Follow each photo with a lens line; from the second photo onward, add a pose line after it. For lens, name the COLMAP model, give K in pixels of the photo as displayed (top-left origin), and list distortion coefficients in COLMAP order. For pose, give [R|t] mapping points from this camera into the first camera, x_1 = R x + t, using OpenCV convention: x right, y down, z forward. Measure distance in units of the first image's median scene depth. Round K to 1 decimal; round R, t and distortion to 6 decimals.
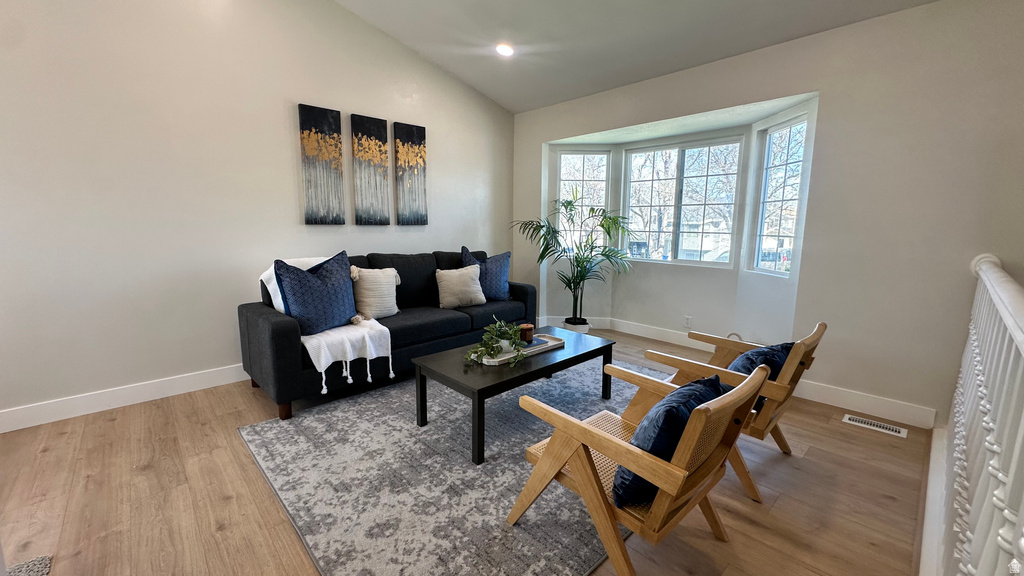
lens RADIAL K [[409.9, 0, 515.2], [0, 409.9, 280.4], [0, 0, 1]] dist [-0.004060, 0.000585]
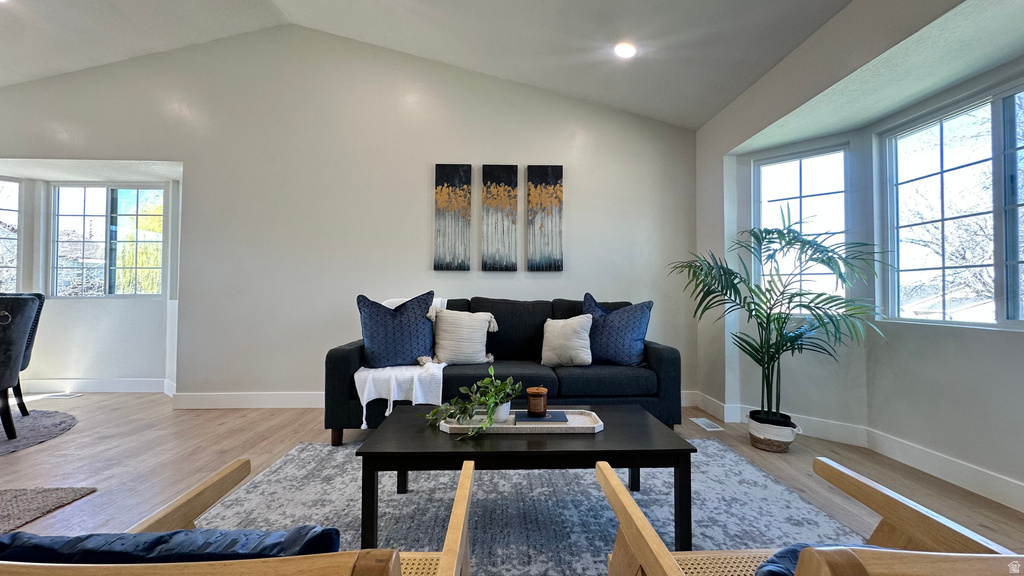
lens RADIAL K [[409.9, 0, 514.8], [0, 409.9, 284.7], [0, 0, 1]] dist [-0.004060, 0.000585]
pose [[0.747339, -0.023597, -0.664024, 0.334019], [-0.088401, 0.986954, -0.134565, 0.024535], [0.658536, 0.159266, 0.735503, 0.328463]]
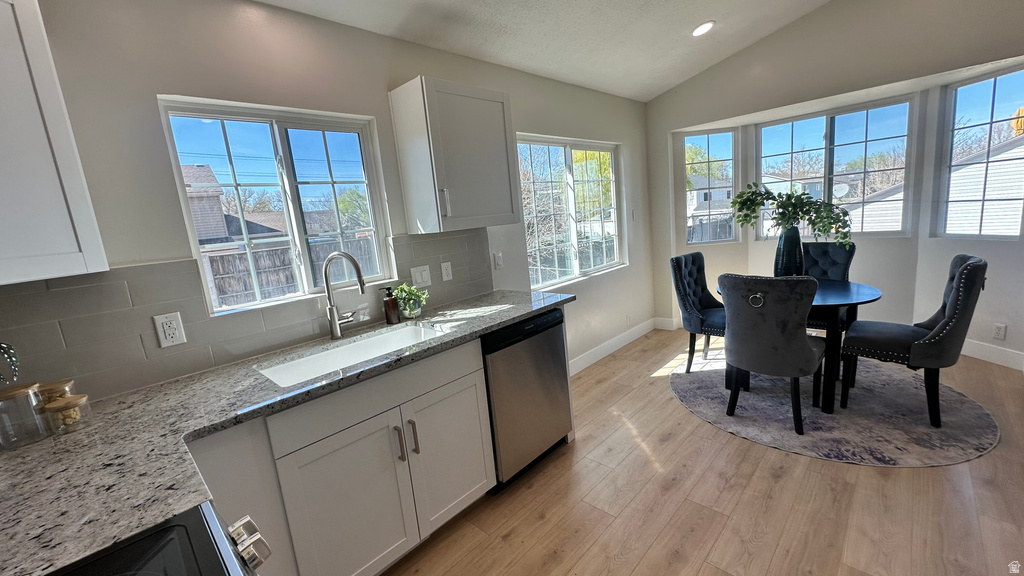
lens RADIAL K [[409.9, 0, 512.5], [0, 409.9, 287.6], [0, 0, 1]] dist [-0.004060, 0.000585]
pose [[0.044318, 0.162919, -0.985644, -0.219876], [-0.043174, 0.986004, 0.161037, 0.000063], [0.998084, 0.035417, 0.050731, -0.484733]]
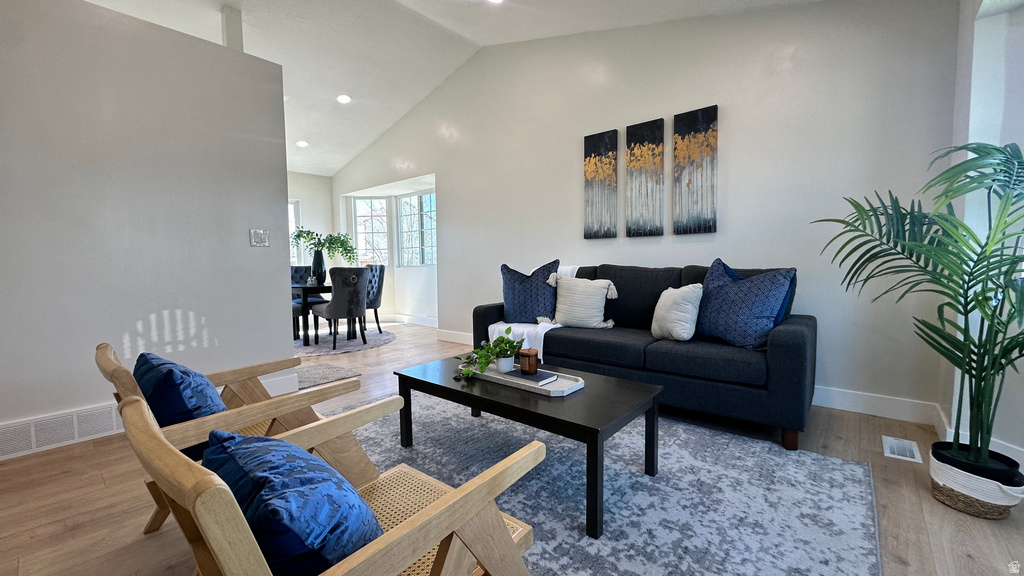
lens RADIAL K [[409.9, 0, 513.3], [0, 409.9, 283.0], [0, 0, 1]] dist [-0.004060, 0.000585]
pose [[0.105949, 0.045308, -0.993339, 0.567843], [-0.118090, 0.992465, 0.032673, -0.026369], [0.987335, 0.113842, 0.110501, 0.638429]]
